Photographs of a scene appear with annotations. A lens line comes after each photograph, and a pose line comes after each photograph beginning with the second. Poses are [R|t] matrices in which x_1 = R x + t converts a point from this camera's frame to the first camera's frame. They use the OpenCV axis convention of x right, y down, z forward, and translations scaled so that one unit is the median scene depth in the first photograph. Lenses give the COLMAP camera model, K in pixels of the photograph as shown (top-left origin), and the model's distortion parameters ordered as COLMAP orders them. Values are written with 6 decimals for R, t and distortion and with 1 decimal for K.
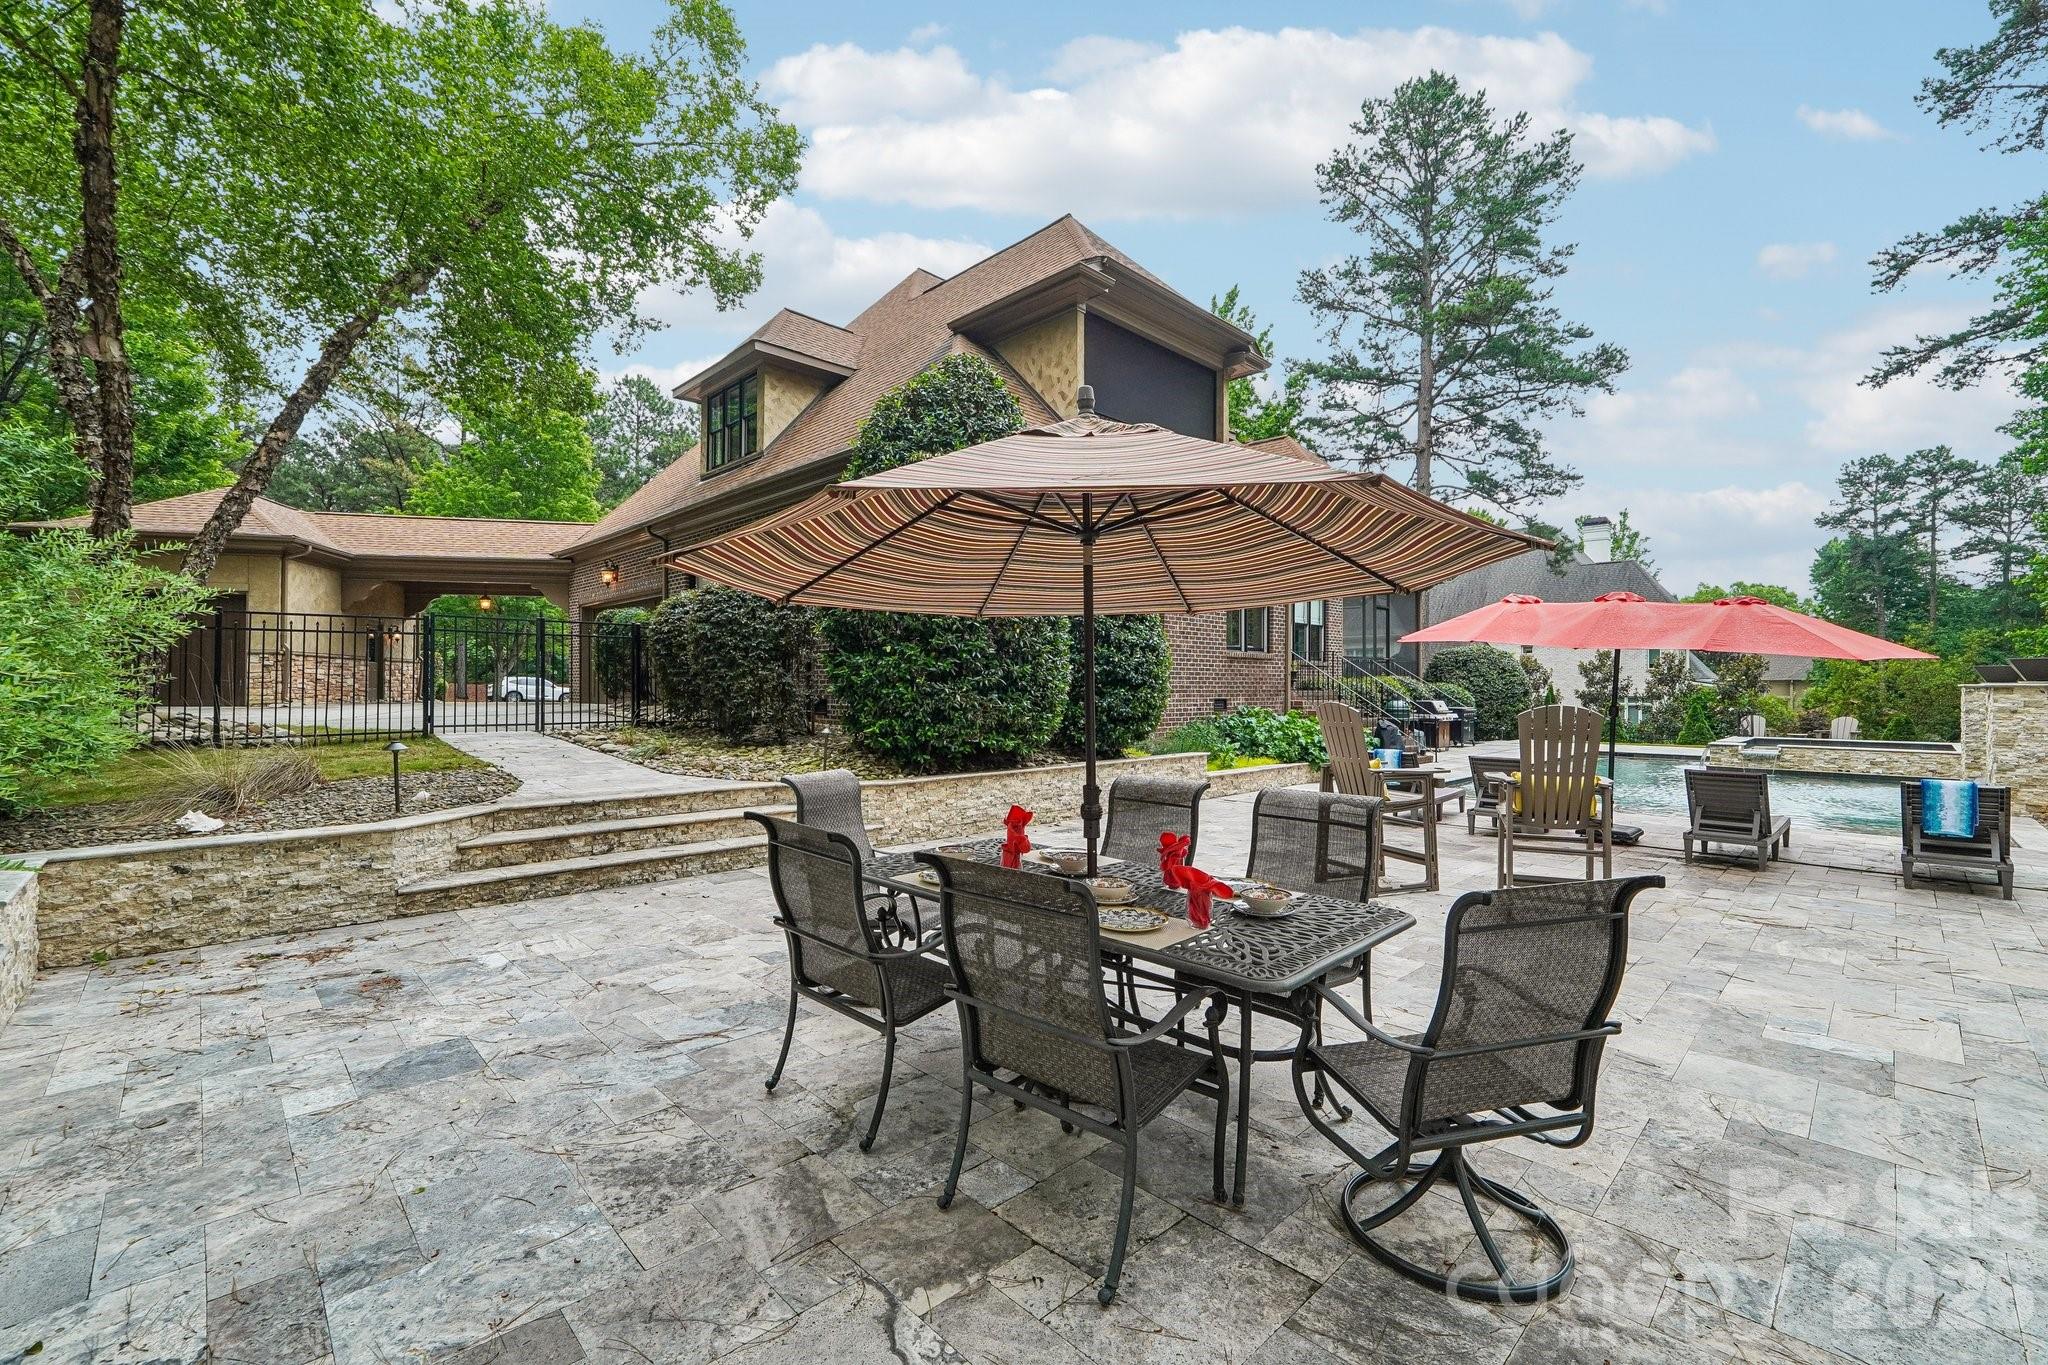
lens RADIAL K [[871.3, 0, 1025.0], [0, 871.3, 675.4], [0, 0, 1]] dist [0.000341, 0.000681]
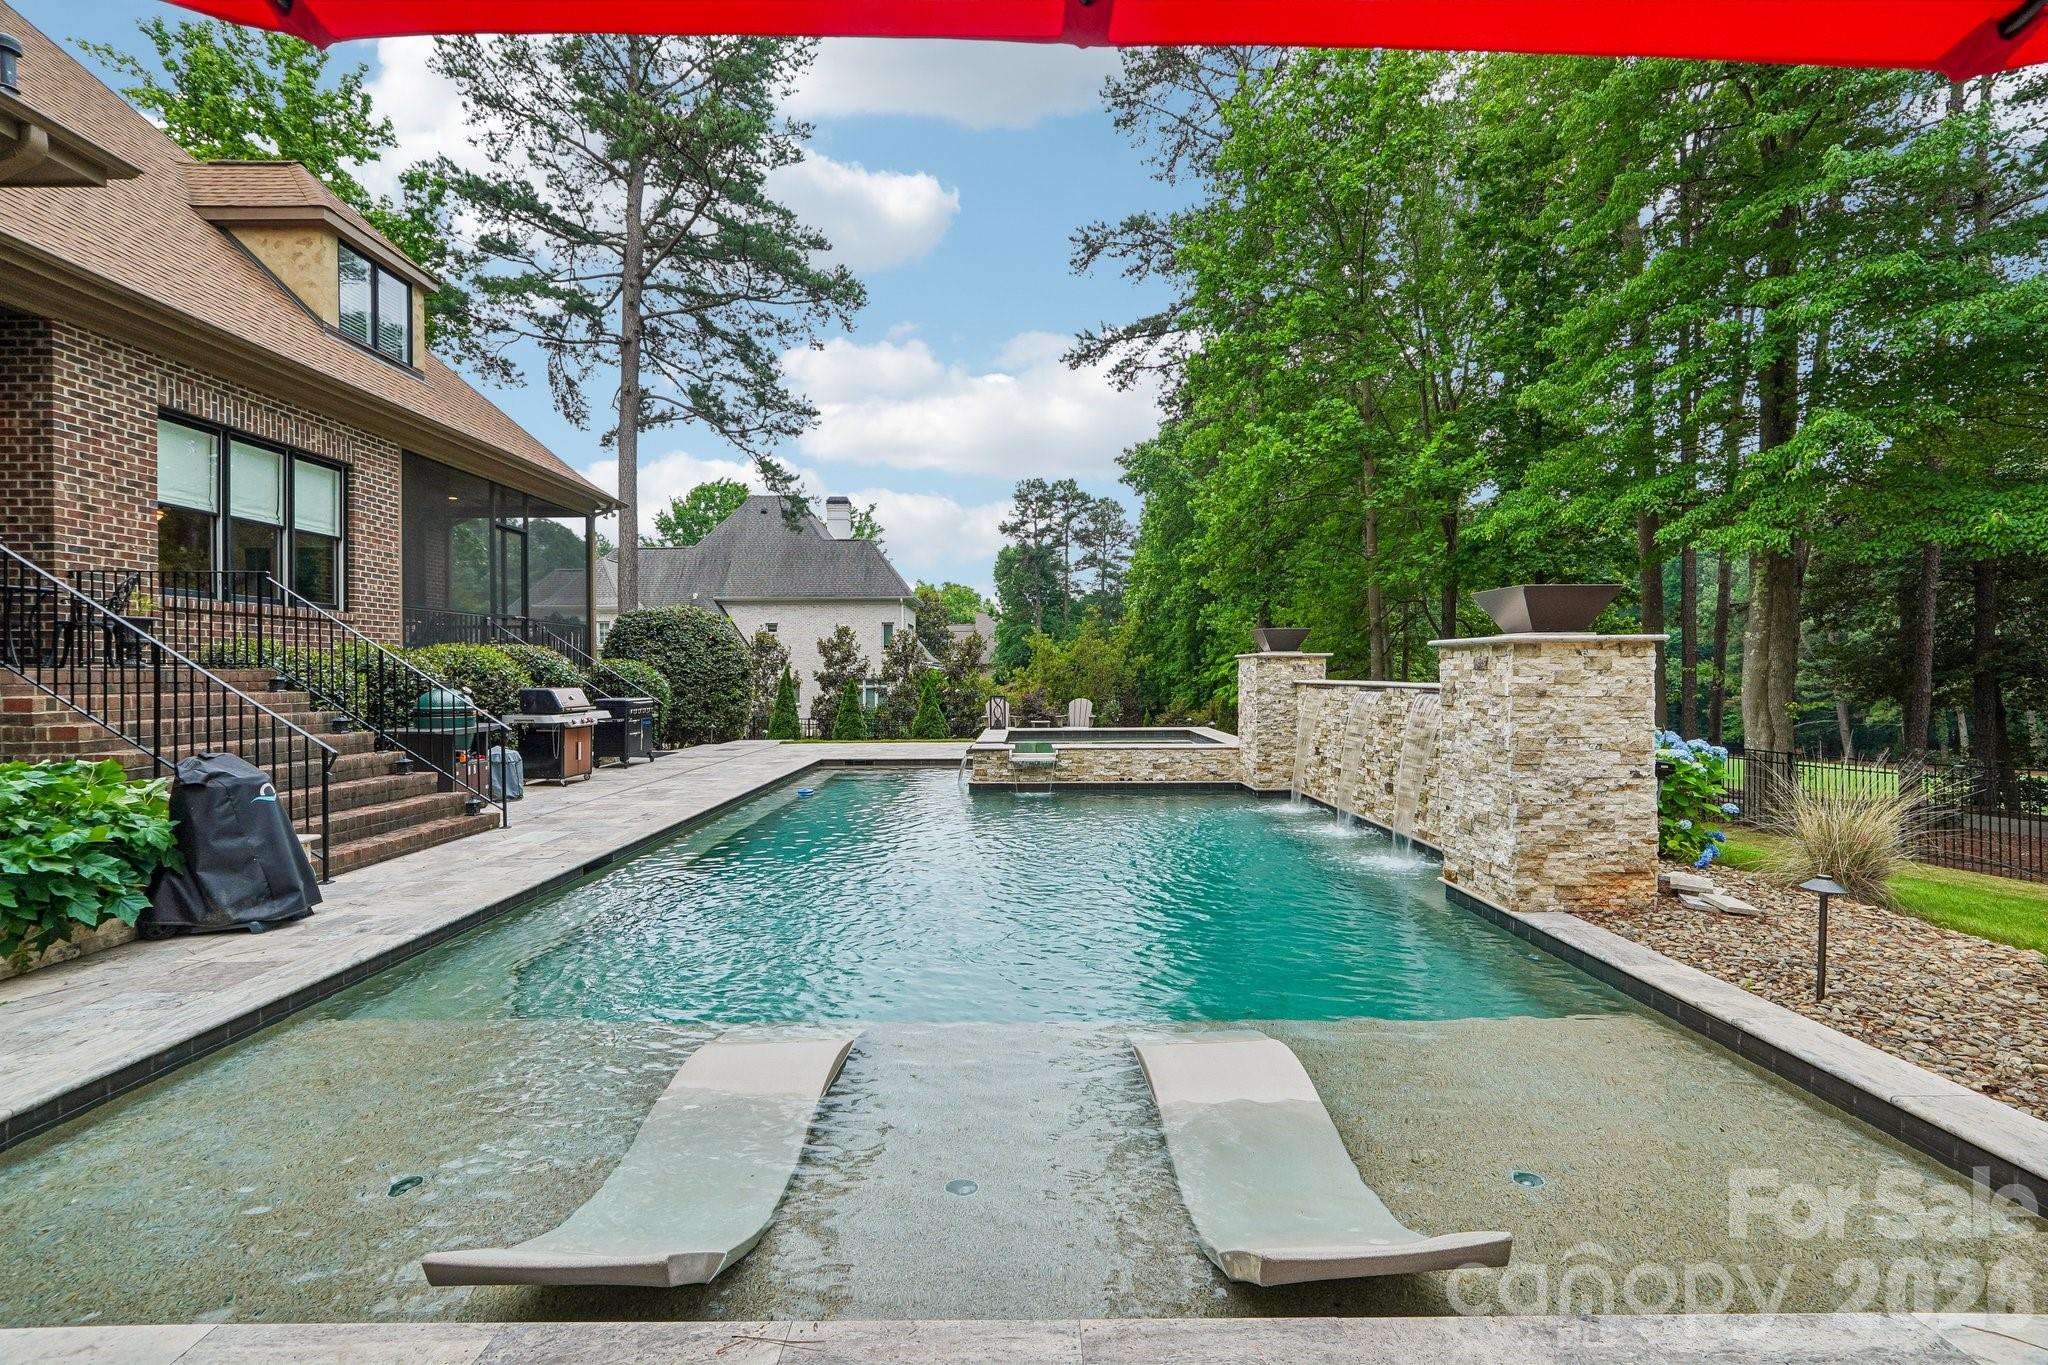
lens RADIAL K [[871.3, 0, 1027.0], [0, 871.3, 675.5], [0, 0, 1]] dist [0.000341, 0.000681]
pose [[0.704849, -0.008422, 0.709307, 0.171873], [-0.002875, 0.999887, 0.014729, 0.007307], [-0.709352, -0.012421, 0.704745, 0.248690]]
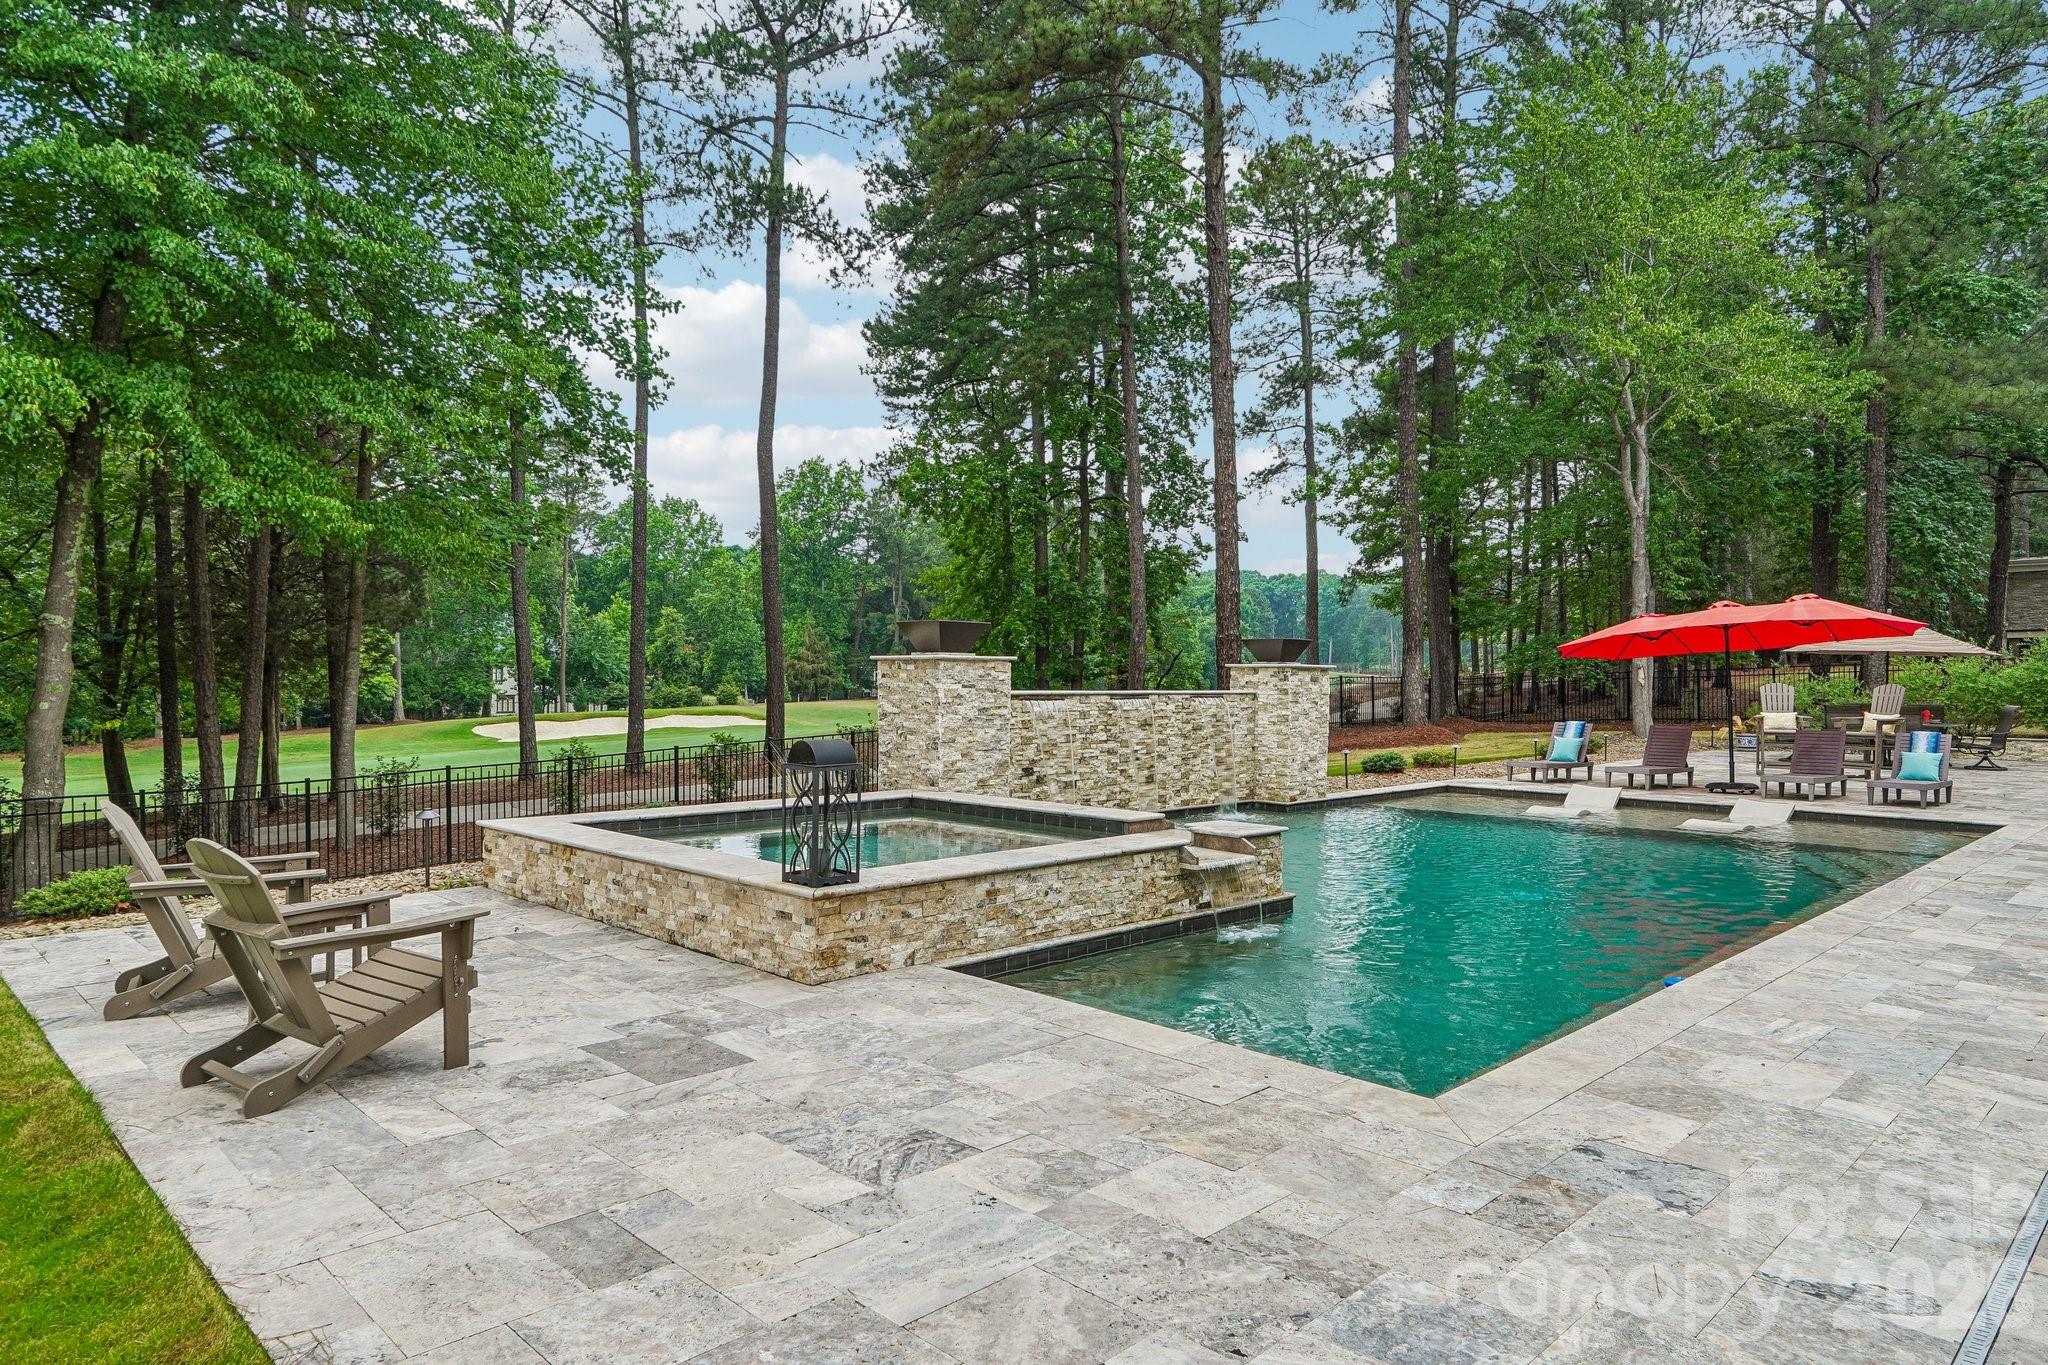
lens RADIAL K [[1256.4, 0, 1025.6], [0, 1256.4, 679.9], [0, 0, 1]] dist [0.005601, 0.000178]
pose [[-0.999856, -0.005264, 0.016143, 0.414237], [-0.005494, 0.999884, -0.014193, 0.014053], [-0.016067, -0.014280, -0.999769, 0.702819]]
